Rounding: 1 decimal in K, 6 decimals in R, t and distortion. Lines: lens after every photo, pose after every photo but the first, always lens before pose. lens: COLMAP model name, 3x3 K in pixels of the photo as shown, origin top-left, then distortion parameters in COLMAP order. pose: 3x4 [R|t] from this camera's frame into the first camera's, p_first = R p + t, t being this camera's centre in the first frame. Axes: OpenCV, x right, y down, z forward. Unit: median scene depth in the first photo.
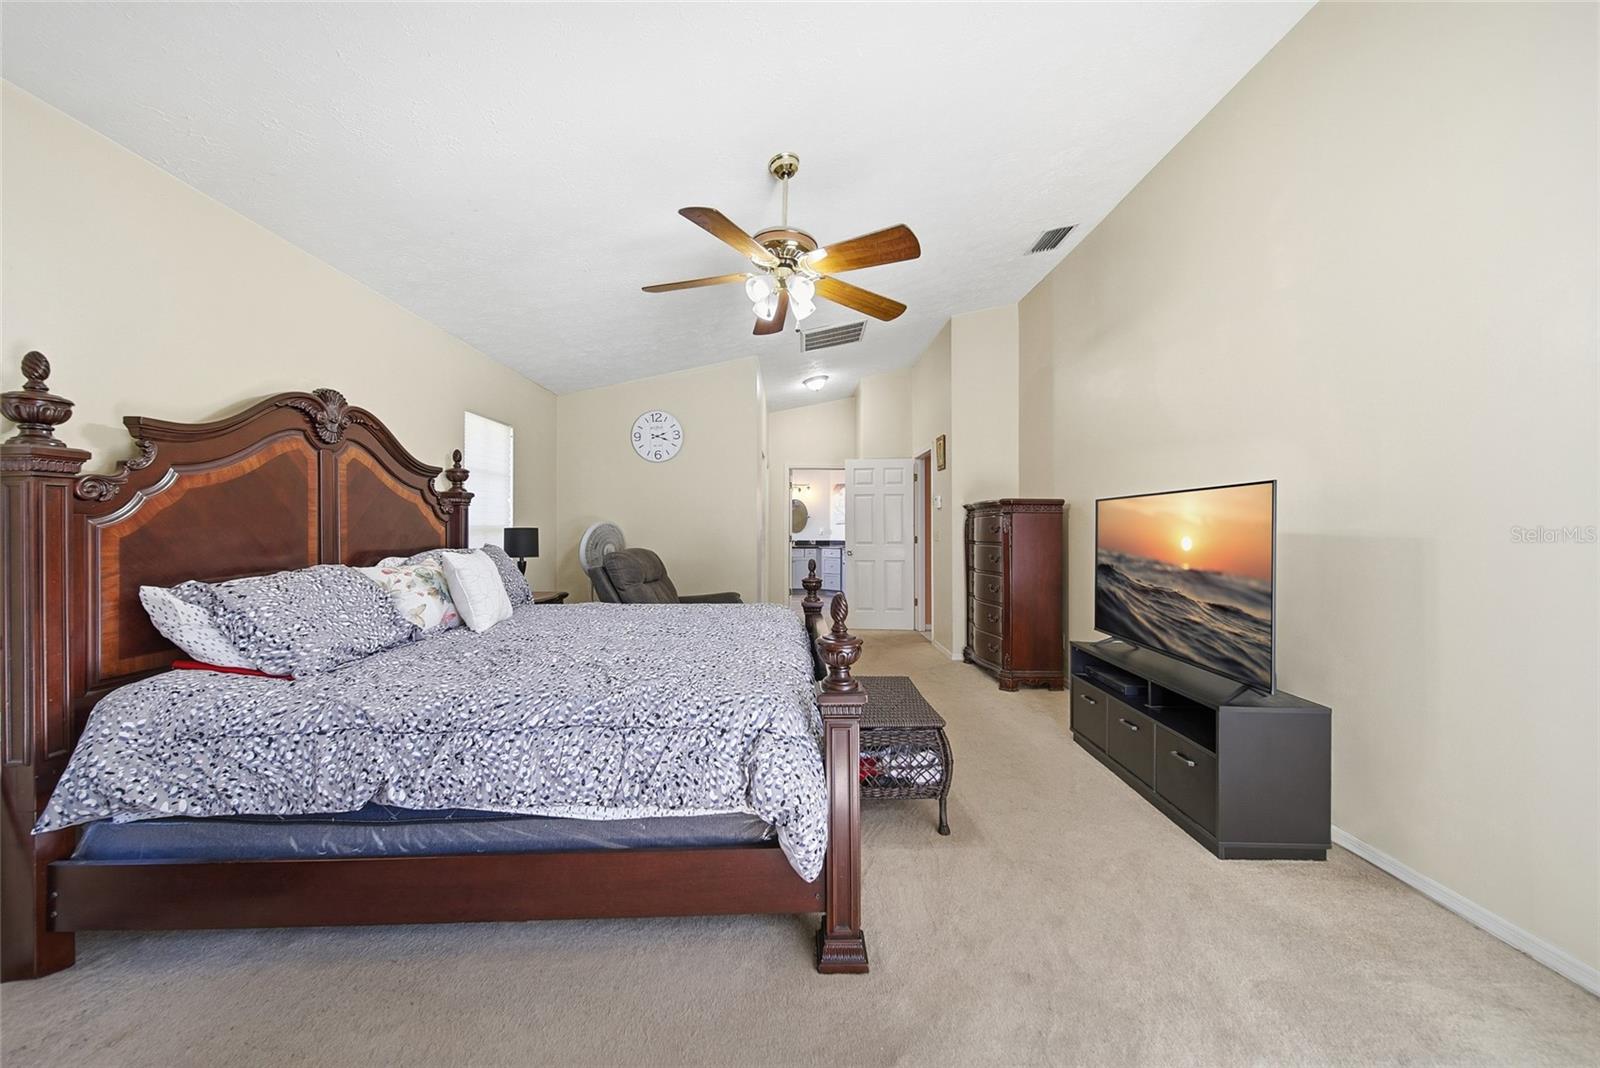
lens RADIAL K [[576.1, 0, 788.4], [0, 576.1, 529.4], [0, 0, 1]] dist [0.000278, -0.000308]
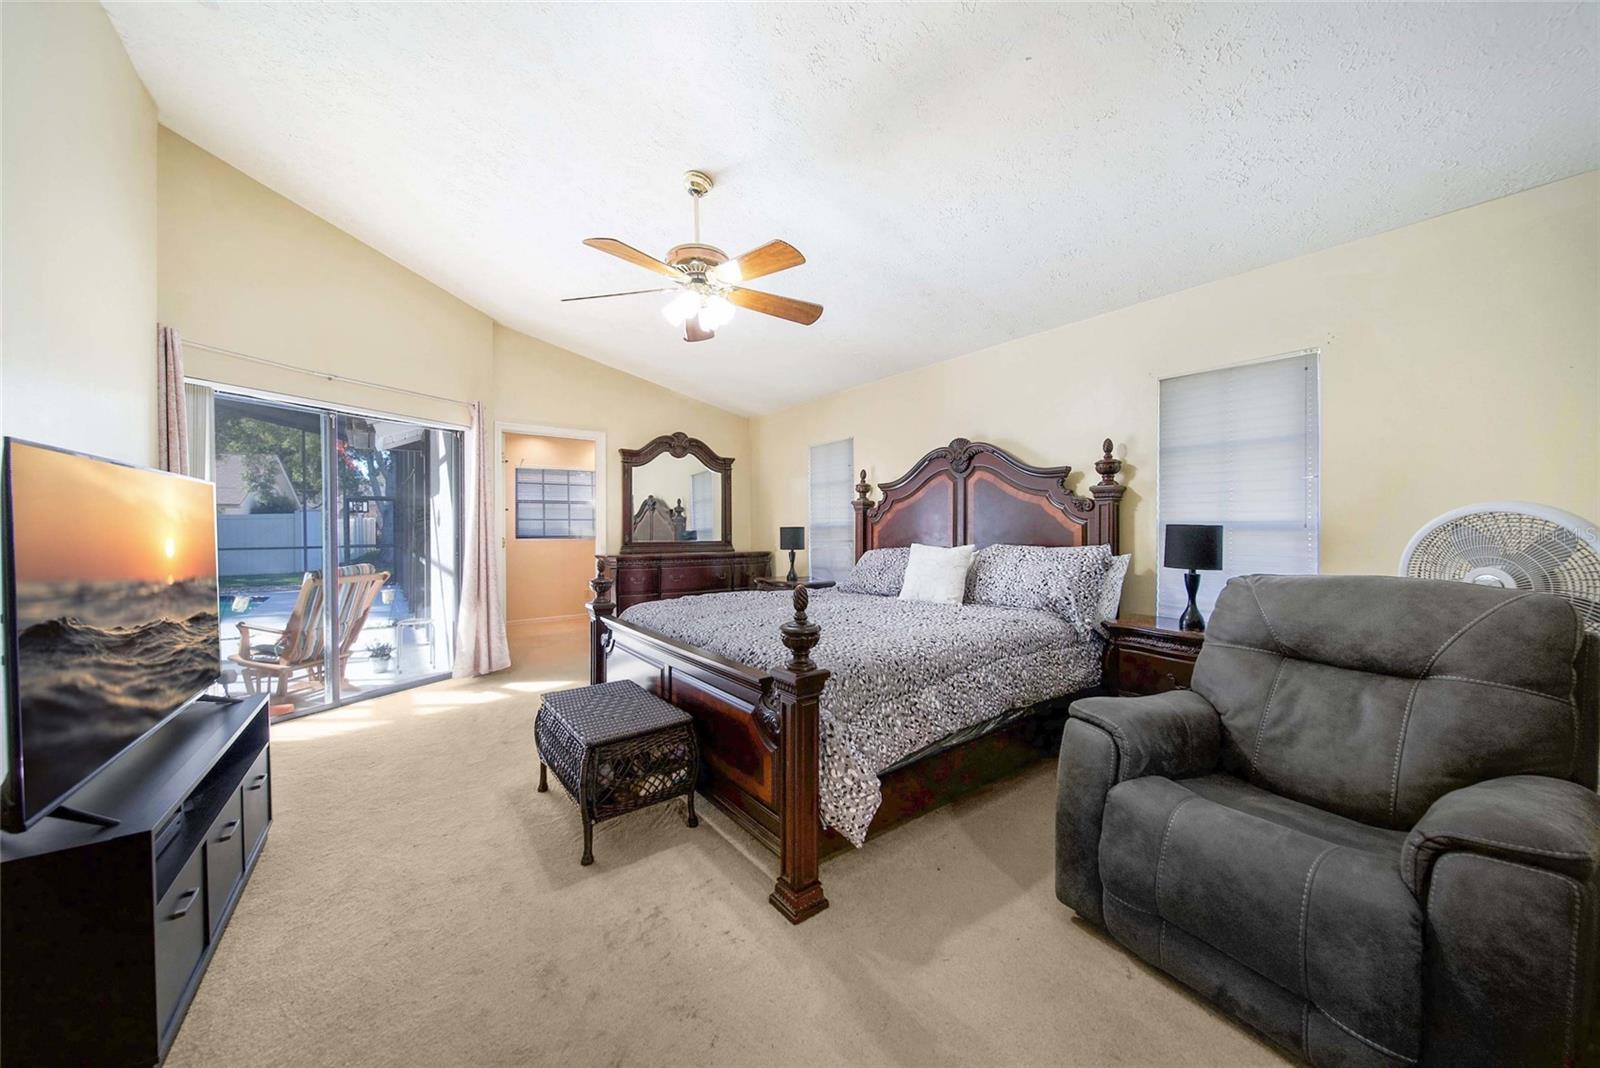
lens RADIAL K [[576.1, 0, 788.4], [0, 576.1, 529.4], [0, 0, 1]] dist [0.000278, -0.000308]
pose [[-0.801675, 0.000006, -0.597761, 0.464897], [0.000870, 0.999999, -0.001156, 0.003467], [0.597760, -0.001447, -0.801674, 1.855620]]
